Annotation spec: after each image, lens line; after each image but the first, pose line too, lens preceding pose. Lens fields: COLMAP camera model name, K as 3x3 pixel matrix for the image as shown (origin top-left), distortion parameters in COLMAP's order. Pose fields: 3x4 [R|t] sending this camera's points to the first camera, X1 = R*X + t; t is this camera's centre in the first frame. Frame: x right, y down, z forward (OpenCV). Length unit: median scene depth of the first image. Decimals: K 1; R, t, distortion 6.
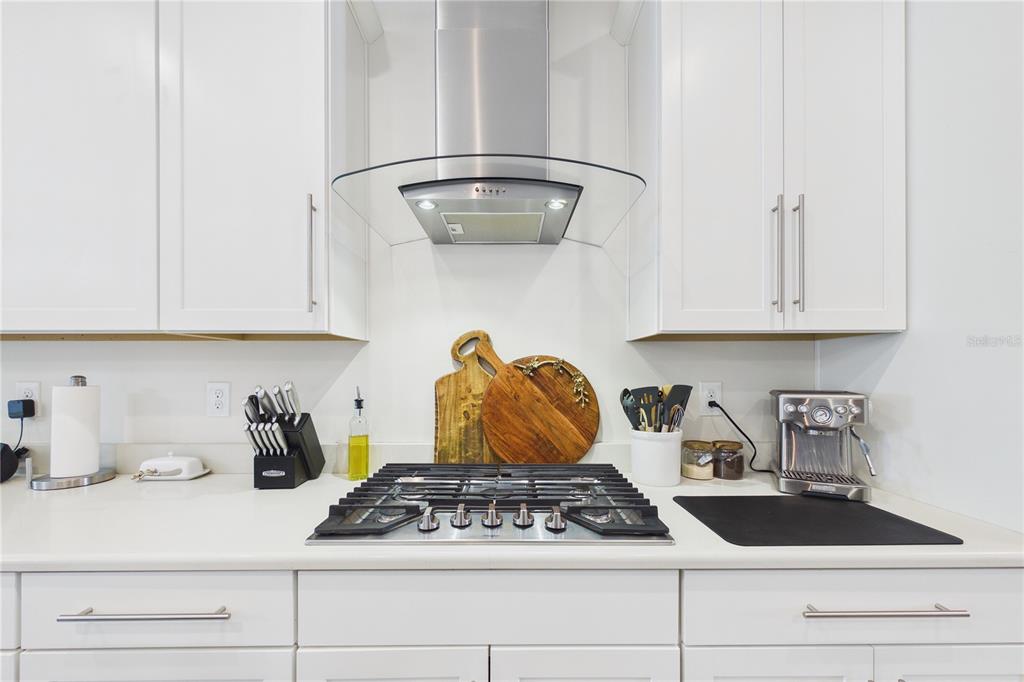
lens RADIAL K [[397.1, 0, 512.8], [0, 397.1, 368.8], [0, 0, 1]] dist [0.003088, 0.000315]
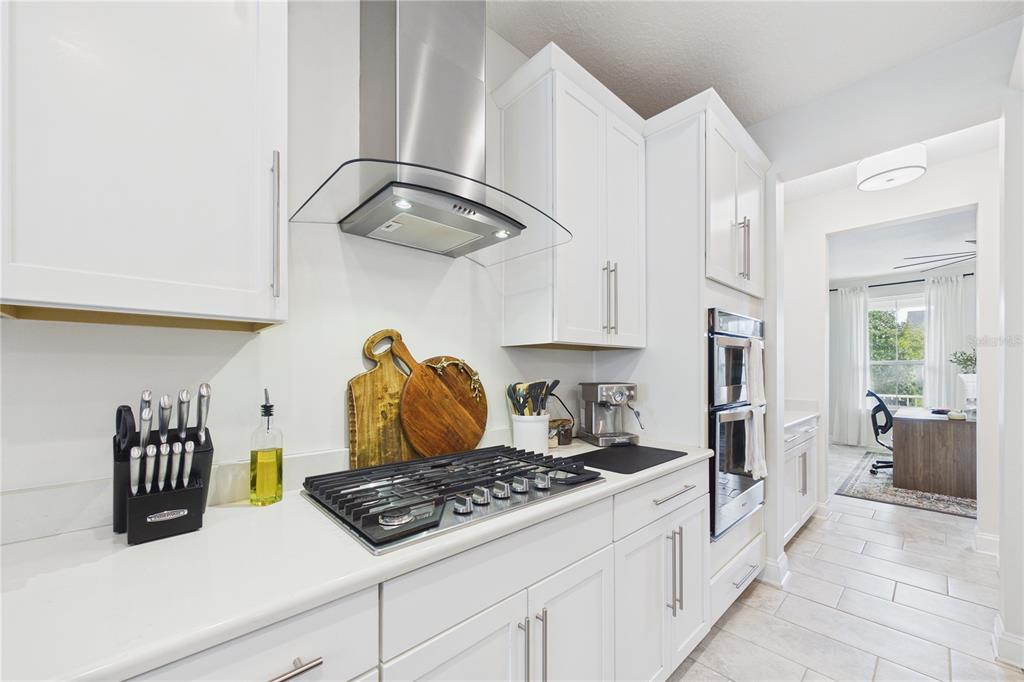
lens RADIAL K [[391.6, 0, 512.4], [0, 391.6, 370.3], [0, 0, 1]] dist [-0.000070, -0.000037]
pose [[0.739446, 0.001318, 0.673215, -0.538420], [-0.001898, 0.999998, 0.000127, 0.005536], [-0.673213, -0.001371, 0.739447, 0.071606]]
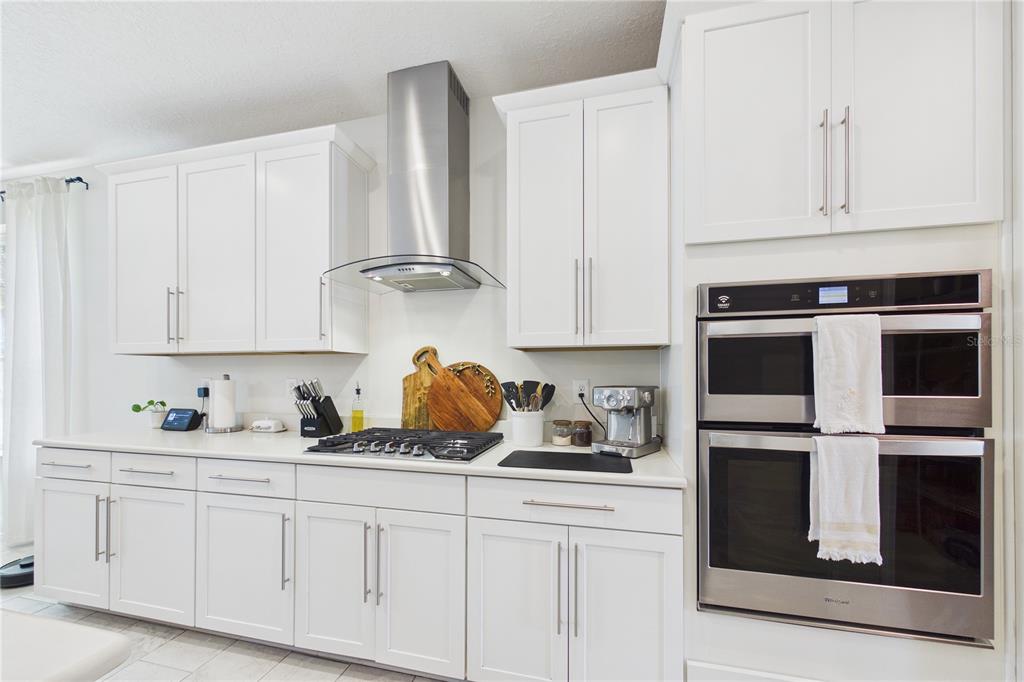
lens RADIAL K [[391.9, 0, 511.9], [0, 391.9, 374.6], [0, 0, 1]] dist [0.000262, 0.000107]
pose [[0.970554, 0.001731, -0.240878, 0.625967], [-0.001070, 0.999995, 0.002877, 0.010292], [0.240882, -0.002534, 0.970551, -0.440363]]
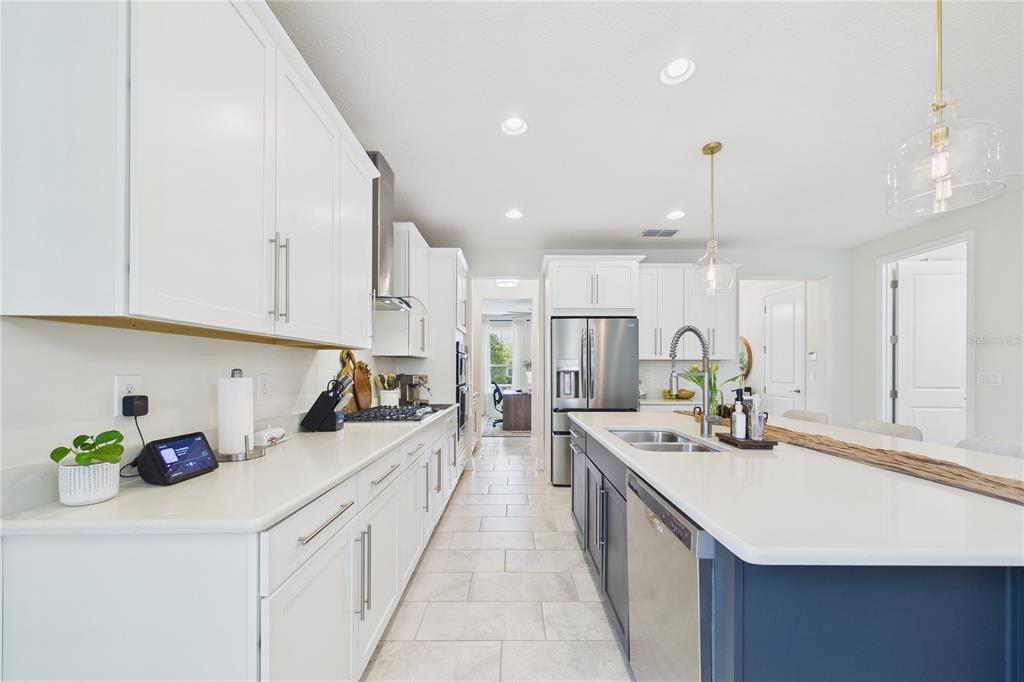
lens RADIAL K [[397.1, 0, 512.8], [0, 397.1, 368.8], [0, 0, 1]] dist [0.003088, 0.000315]
pose [[0.005303, 0.004461, 0.999976, -2.108358], [-0.006787, 0.999967, -0.004425, 0.014697], [-0.999963, -0.006763, 0.005333, 0.149891]]
